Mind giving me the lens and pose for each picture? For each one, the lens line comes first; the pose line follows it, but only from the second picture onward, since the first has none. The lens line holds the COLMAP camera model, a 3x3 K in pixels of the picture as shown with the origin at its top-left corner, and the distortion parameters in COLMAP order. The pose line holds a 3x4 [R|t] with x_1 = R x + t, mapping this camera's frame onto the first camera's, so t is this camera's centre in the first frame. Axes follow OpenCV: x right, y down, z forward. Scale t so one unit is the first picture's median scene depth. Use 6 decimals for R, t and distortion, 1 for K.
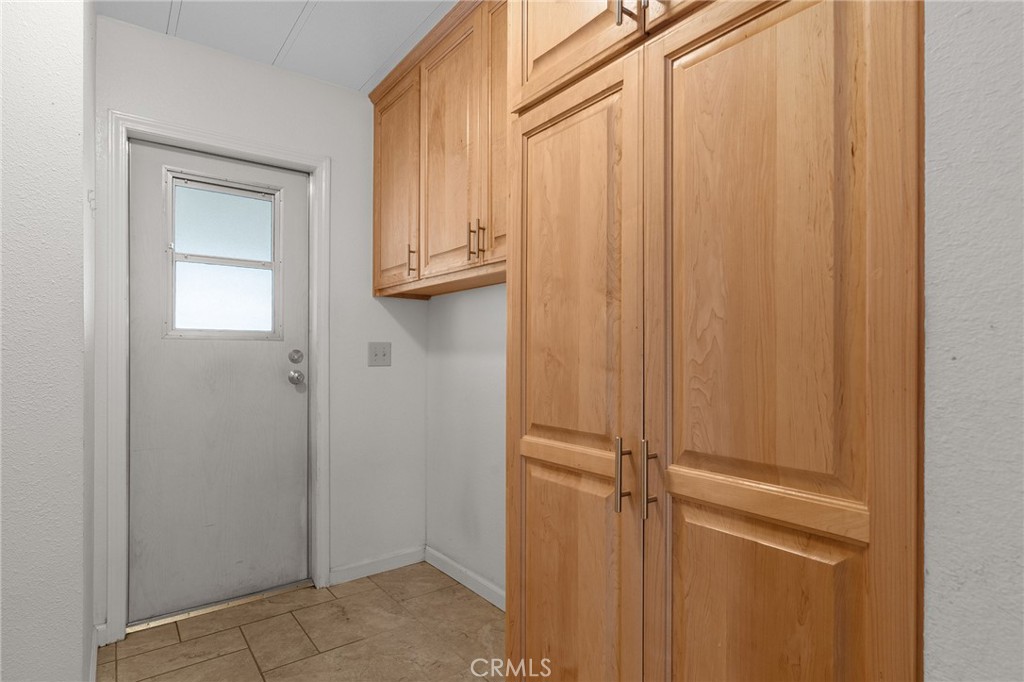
lens RADIAL K [[530.7, 0, 512.9], [0, 530.7, 355.9], [0, 0, 1]] dist [-0.002582, -0.000273]
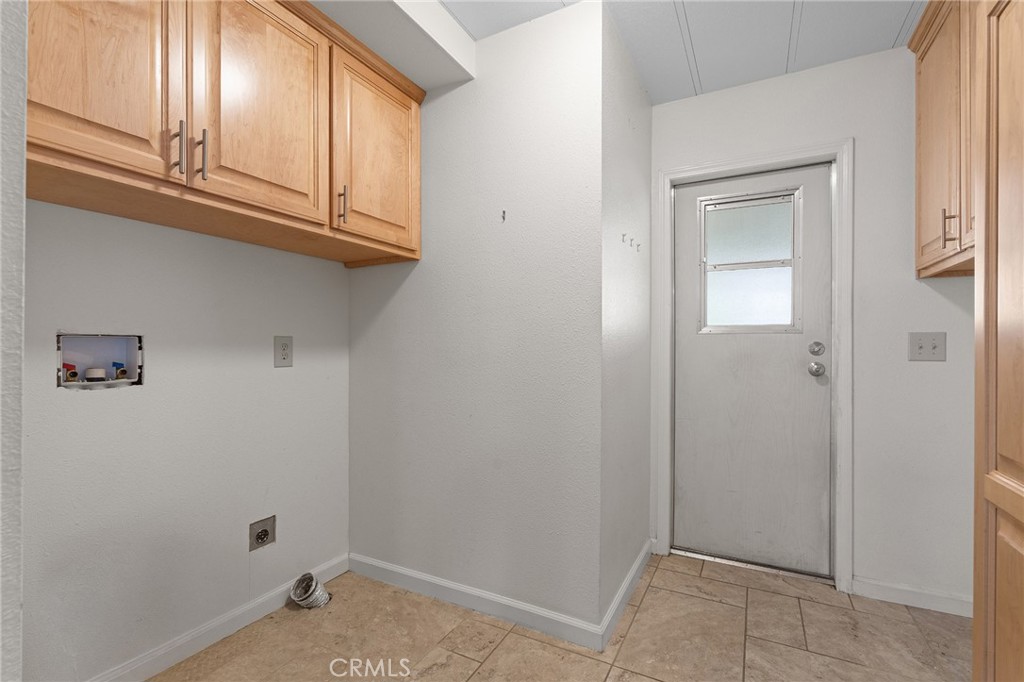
lens RADIAL K [[464.1, 0, 512.5], [0, 464.1, 345.5], [0, 0, 1]] dist [-0.000044, -0.000122]
pose [[0.426677, 0.000876, -0.904404, 0.152732], [-0.006095, 0.999980, -0.001907, 0.000198], [0.904383, 0.006326, 0.426674, 0.114376]]
